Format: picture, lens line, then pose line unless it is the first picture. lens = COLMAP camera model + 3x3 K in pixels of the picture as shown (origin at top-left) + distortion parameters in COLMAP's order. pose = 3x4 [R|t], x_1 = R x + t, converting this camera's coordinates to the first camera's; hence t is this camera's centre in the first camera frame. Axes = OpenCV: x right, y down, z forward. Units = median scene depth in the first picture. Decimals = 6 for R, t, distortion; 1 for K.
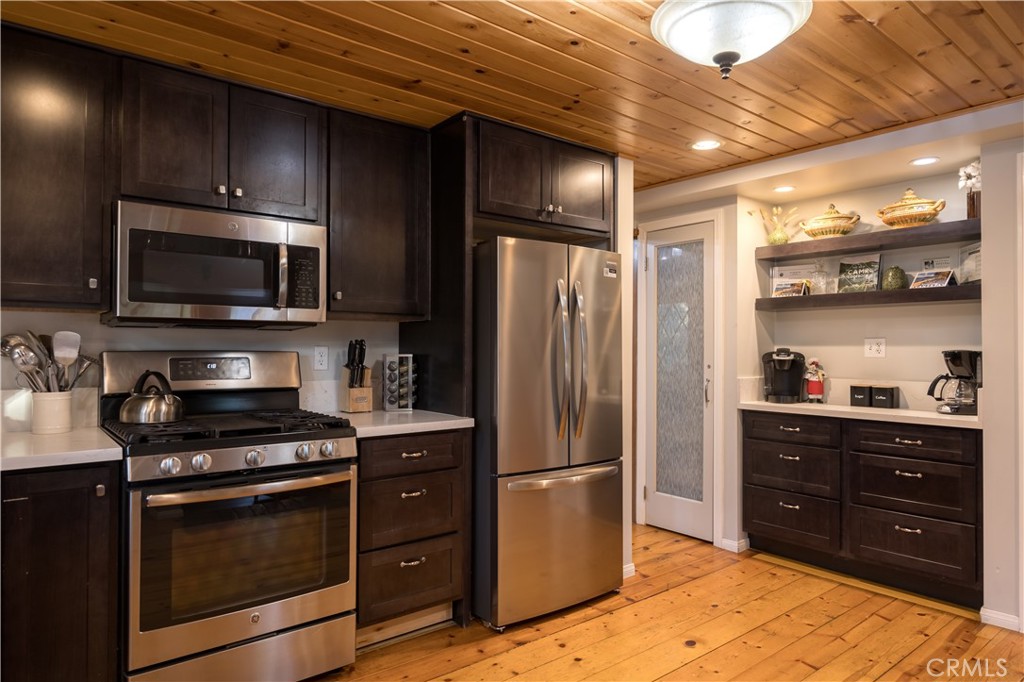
lens RADIAL K [[633.7, 0, 511.2], [0, 633.7, 342.7], [0, 0, 1]] dist [0.032134, -0.005361]
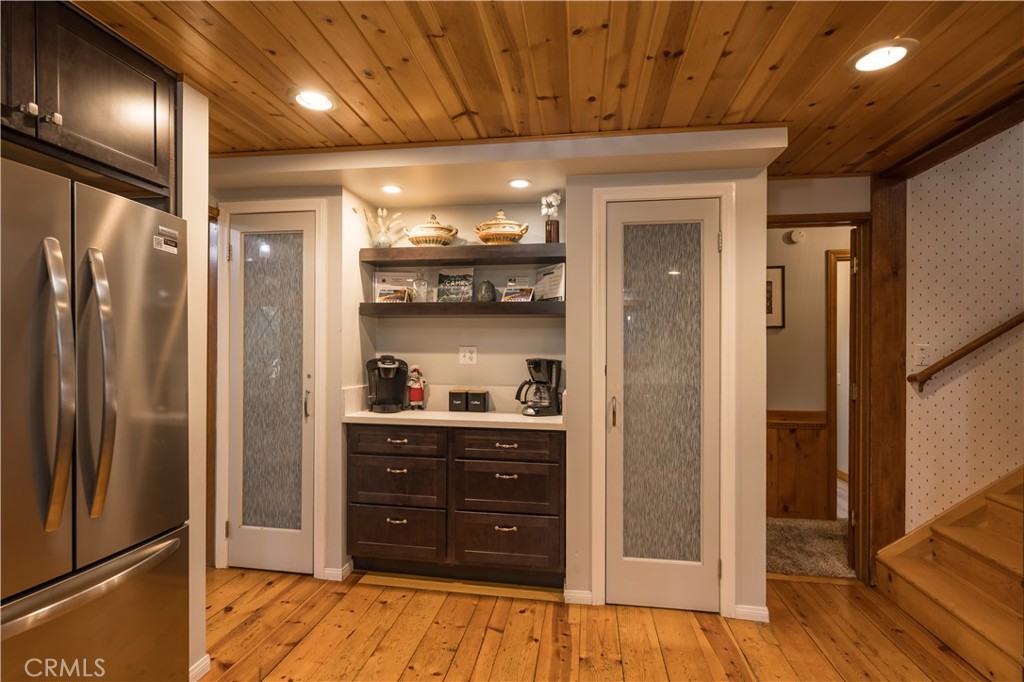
lens RADIAL K [[511.5, 0, 528.0], [0, 511.5, 356.2], [0, 0, 1]] dist [-0.008830, 0.000992]
pose [[0.740216, -0.003842, 0.672359, 0.071623], [-0.012154, 0.999744, 0.019093, -0.009218], [-0.672260, -0.022305, 0.739979, 0.325967]]
